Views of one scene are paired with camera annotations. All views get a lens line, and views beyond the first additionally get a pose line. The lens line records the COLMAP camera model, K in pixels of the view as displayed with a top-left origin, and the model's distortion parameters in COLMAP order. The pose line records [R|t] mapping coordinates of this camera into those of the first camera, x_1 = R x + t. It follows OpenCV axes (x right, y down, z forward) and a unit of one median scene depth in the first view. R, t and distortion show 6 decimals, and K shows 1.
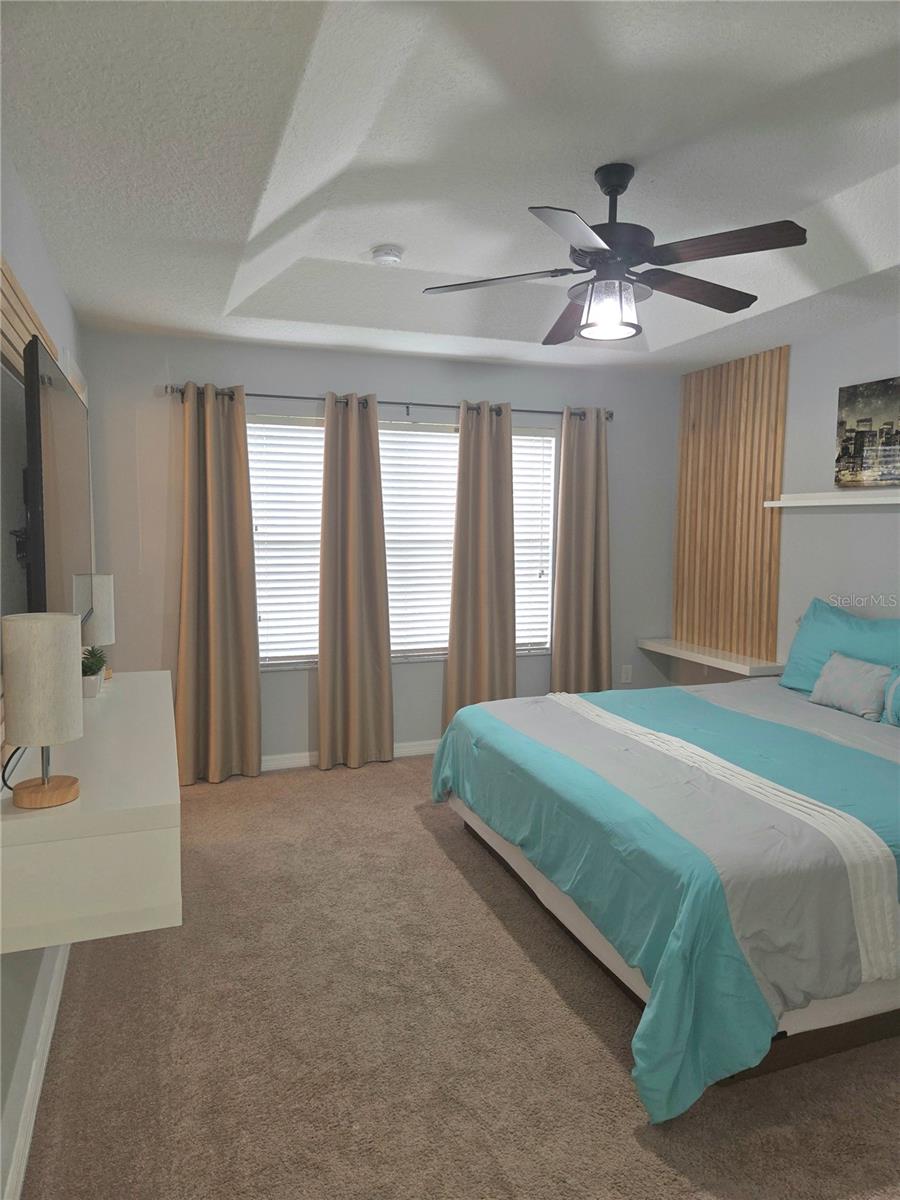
lens RADIAL K [[863.0, 0, 450.0], [0, 863.0, 600.0], [0, 0, 1]] dist [0.077246, -0.063368]
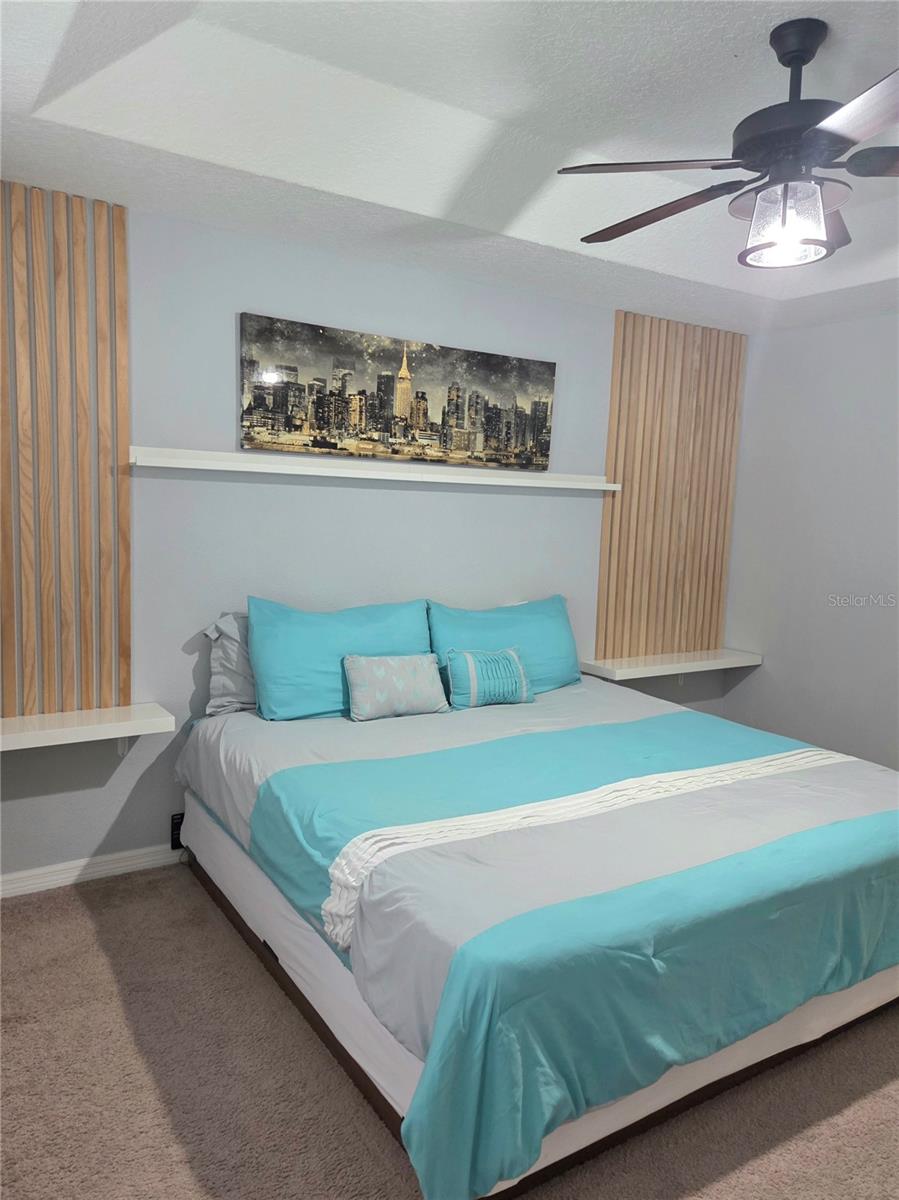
lens RADIAL K [[863.0, 0, 449.5], [0, 863.0, 600.0], [0, 0, 1]] dist [0.077246, -0.063368]
pose [[-0.250720, -0.123974, 0.960089, -0.361733], [0.048998, 0.988870, 0.140486, -0.101573], [-0.966819, 0.082265, -0.241855, 1.089405]]
